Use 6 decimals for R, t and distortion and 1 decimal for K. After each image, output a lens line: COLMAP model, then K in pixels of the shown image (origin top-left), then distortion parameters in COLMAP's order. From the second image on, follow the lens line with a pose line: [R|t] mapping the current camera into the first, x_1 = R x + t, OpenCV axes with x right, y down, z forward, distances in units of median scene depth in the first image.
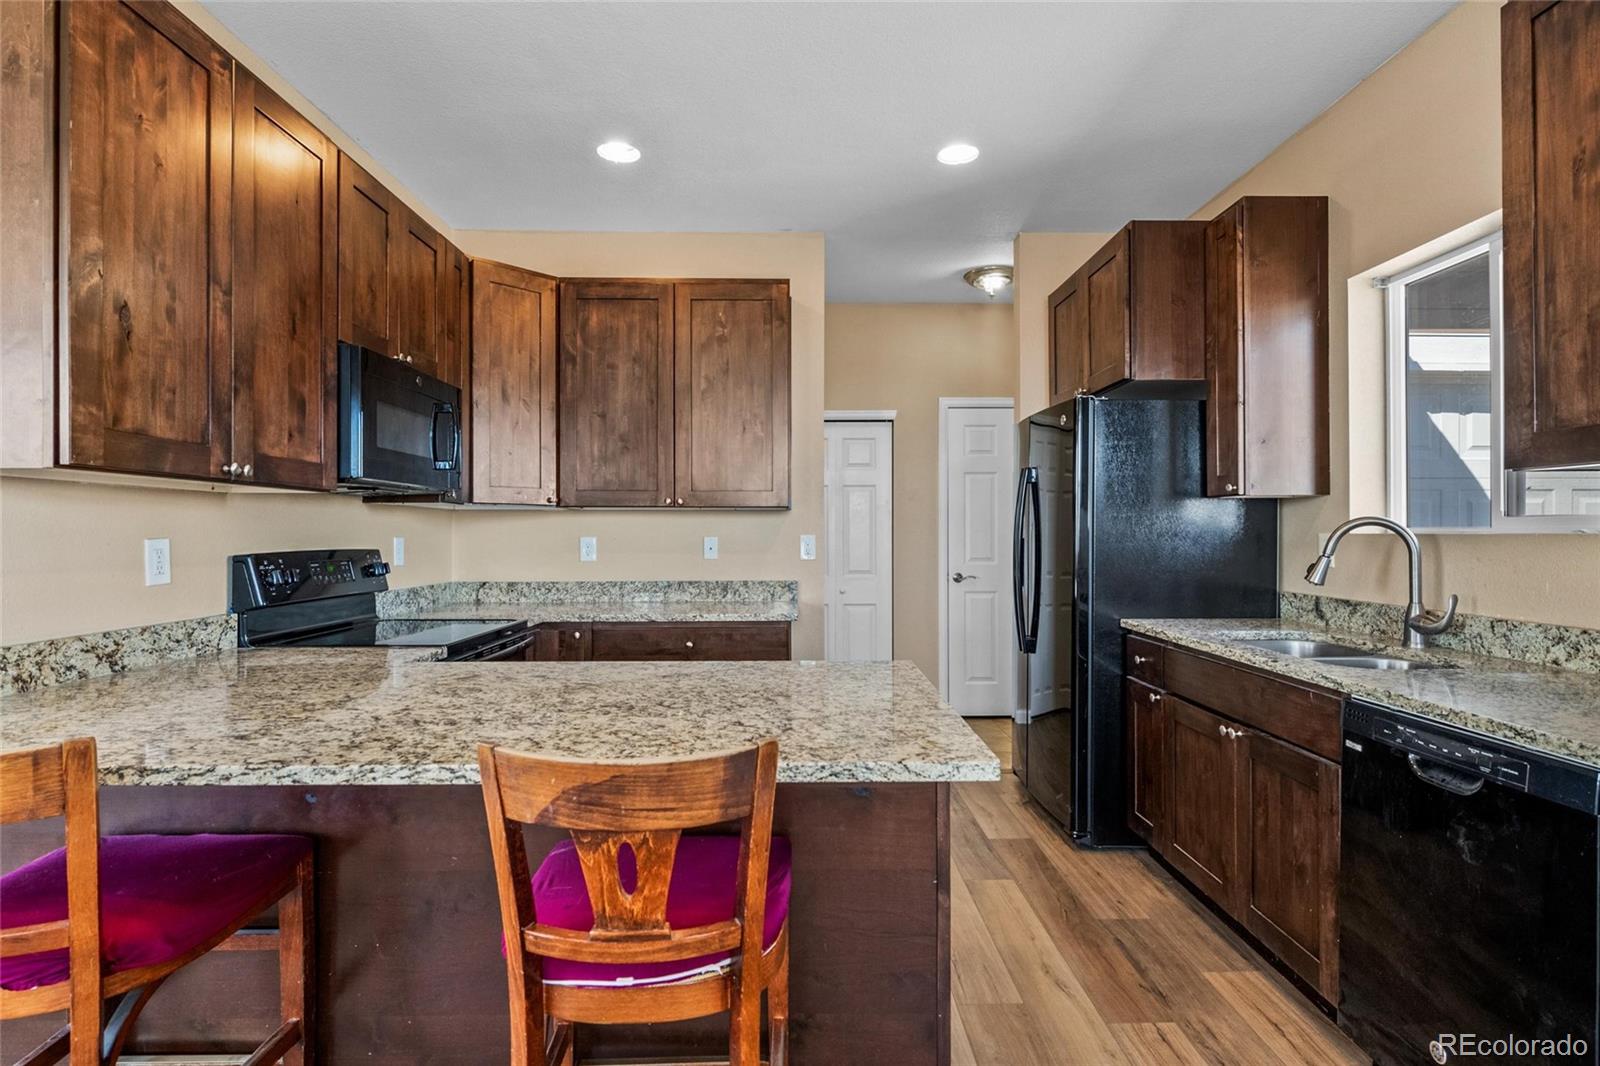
lens RADIAL K [[799.4, 0, 800.0], [0, 799.4, 533.0], [0, 0, 1]] dist [0.000871, -0.000500]
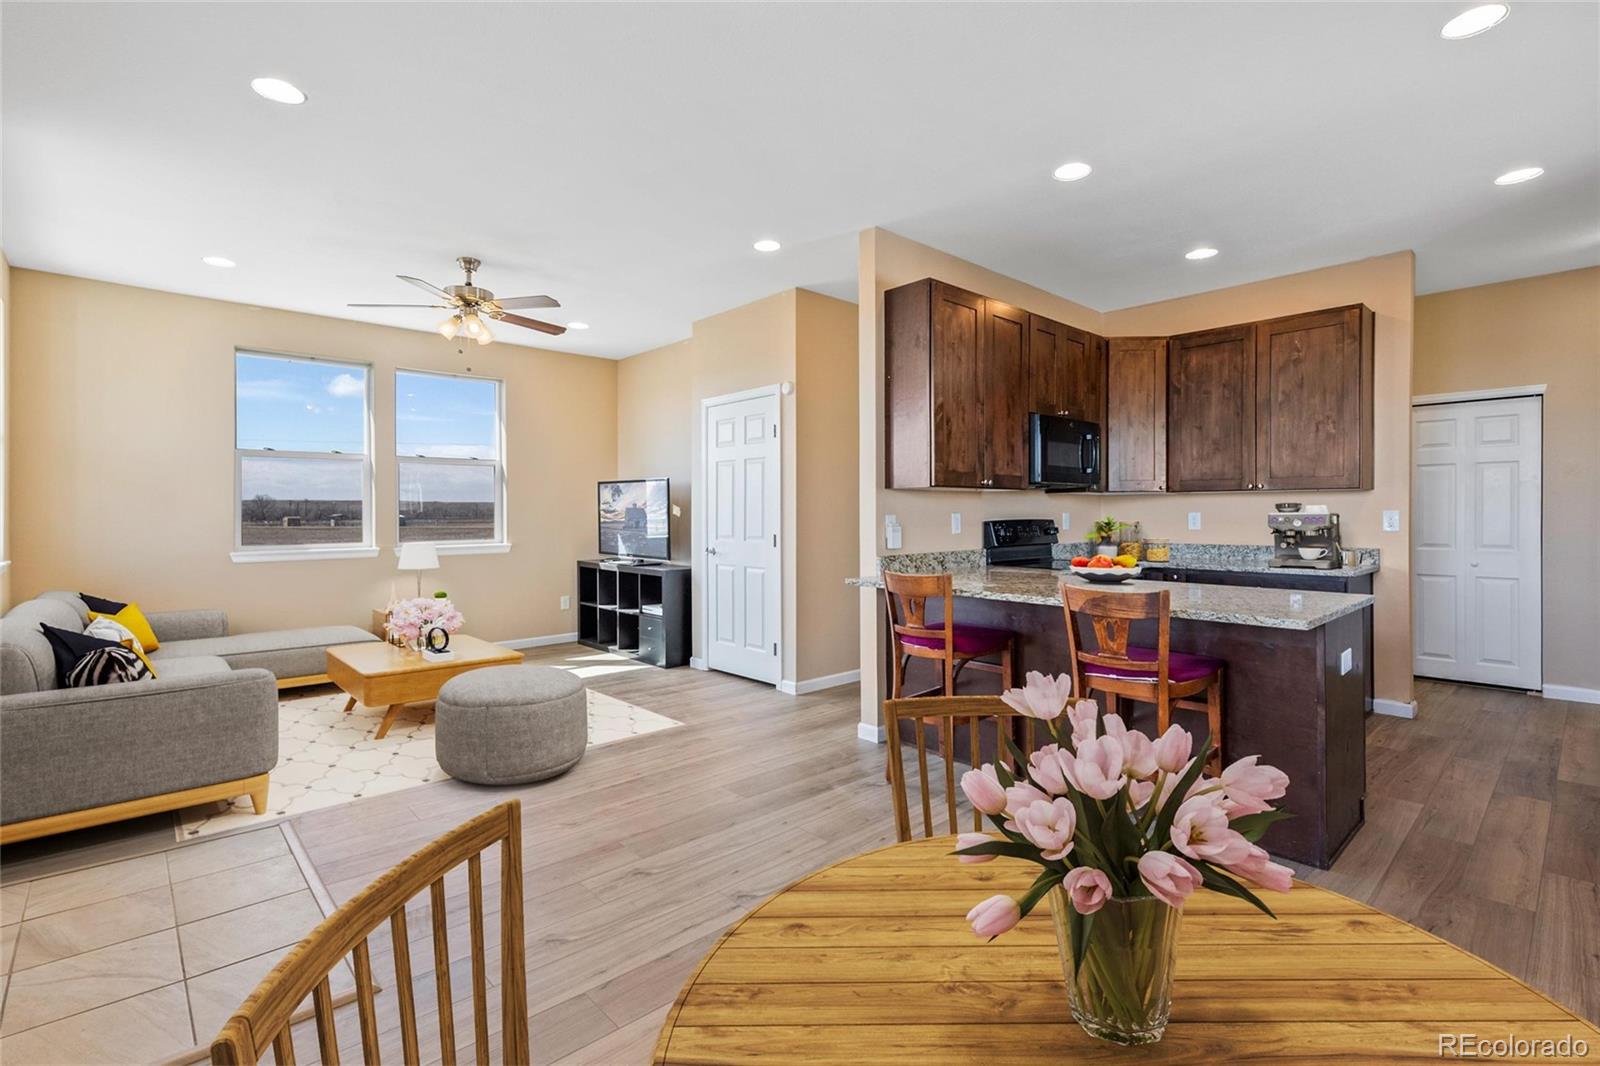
lens RADIAL K [[735.5, 0, 799.0], [0, 735.5, 518.8], [0, 0, 1]] dist [0.001721, 0.000194]
pose [[0.657535, 0.004044, -0.753413, 0.289005], [0.004862, 0.999942, 0.009611, 0.000309], [0.753408, -0.009983, 0.657477, -0.431468]]
